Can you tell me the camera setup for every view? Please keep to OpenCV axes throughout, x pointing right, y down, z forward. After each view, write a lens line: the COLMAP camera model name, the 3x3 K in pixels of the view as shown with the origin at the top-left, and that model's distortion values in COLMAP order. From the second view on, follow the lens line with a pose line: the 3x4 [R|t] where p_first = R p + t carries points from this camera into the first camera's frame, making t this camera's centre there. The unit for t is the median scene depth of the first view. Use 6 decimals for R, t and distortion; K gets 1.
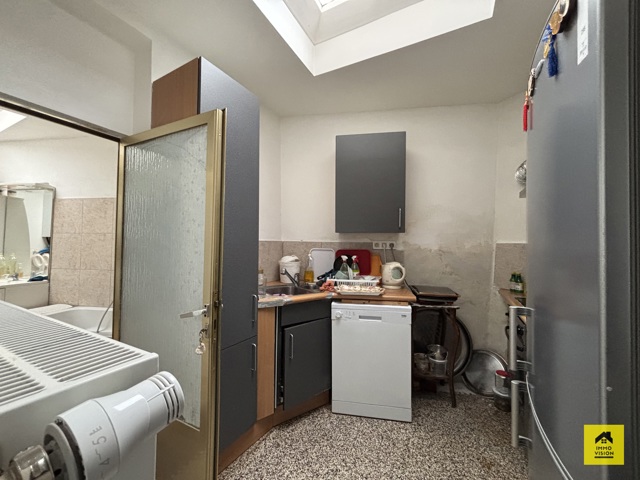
lens RADIAL K [[257.4, 0, 322.7], [0, 257.4, 238.8], [0, 0, 1]] dist [-0.002739, -0.000996]
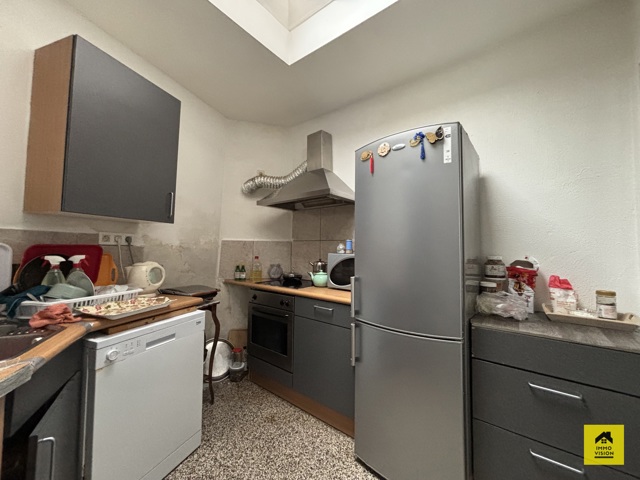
lens RADIAL K [[257.4, 0, 322.4], [0, 257.4, 237.7], [0, 0, 1]] dist [-0.002739, -0.000996]
pose [[0.172905, 0.036312, 0.984269, -0.437889], [-0.024718, 0.999165, -0.032519, 0.039386], [-0.984628, -0.018707, 0.173658, 0.448698]]
